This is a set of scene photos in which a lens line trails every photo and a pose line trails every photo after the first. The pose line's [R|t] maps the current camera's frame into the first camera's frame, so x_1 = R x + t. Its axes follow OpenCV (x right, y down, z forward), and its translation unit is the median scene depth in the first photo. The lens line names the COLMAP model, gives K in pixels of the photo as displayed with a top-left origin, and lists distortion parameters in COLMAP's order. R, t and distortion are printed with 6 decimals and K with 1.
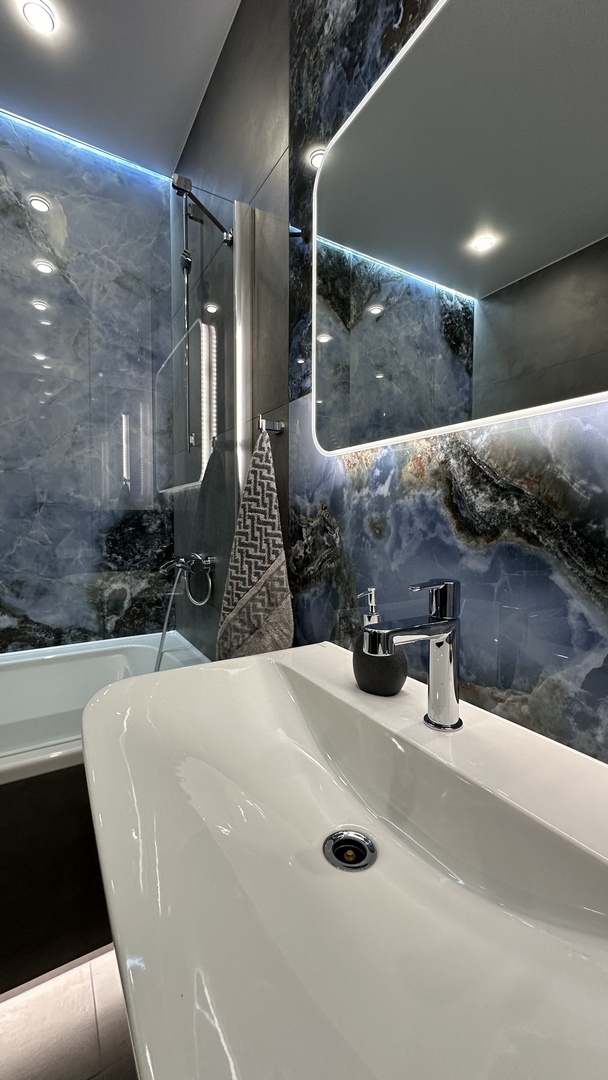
lens RADIAL K [[435.6, 0, 303.9], [0, 435.6, 541.3], [0, 0, 1]] dist [0.002384, 0.000712]
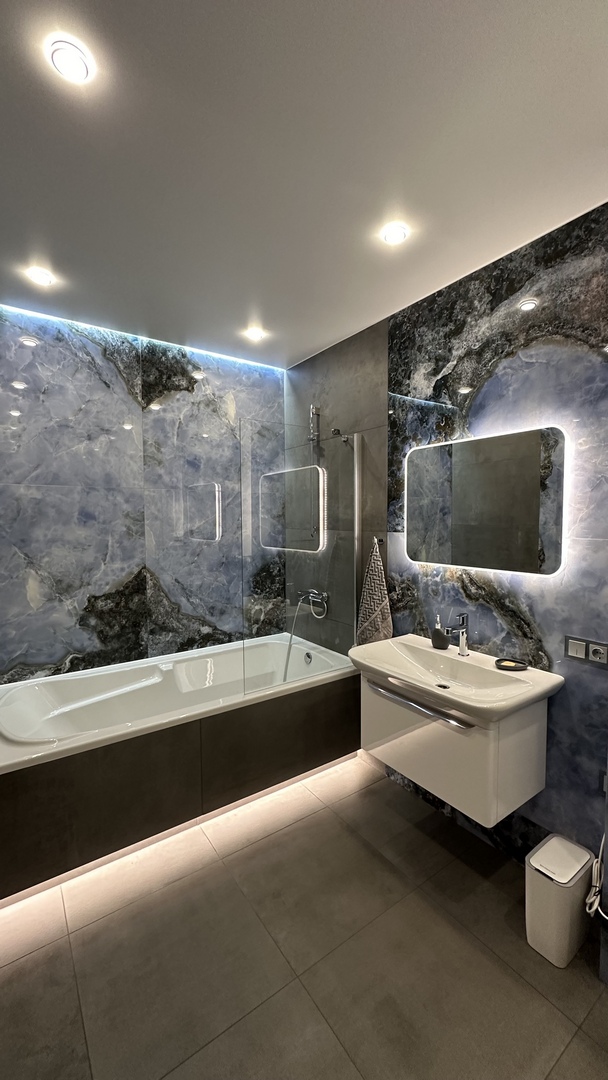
lens RADIAL K [[435.6, 0, 304.9], [0, 435.6, 538.7], [0, 0, 1]] dist [0.002384, 0.000712]
pose [[0.997577, -0.010906, 0.068708, -0.659368], [0.011544, 0.999894, -0.008896, -0.277071], [-0.068604, 0.009668, 0.997597, -1.340645]]
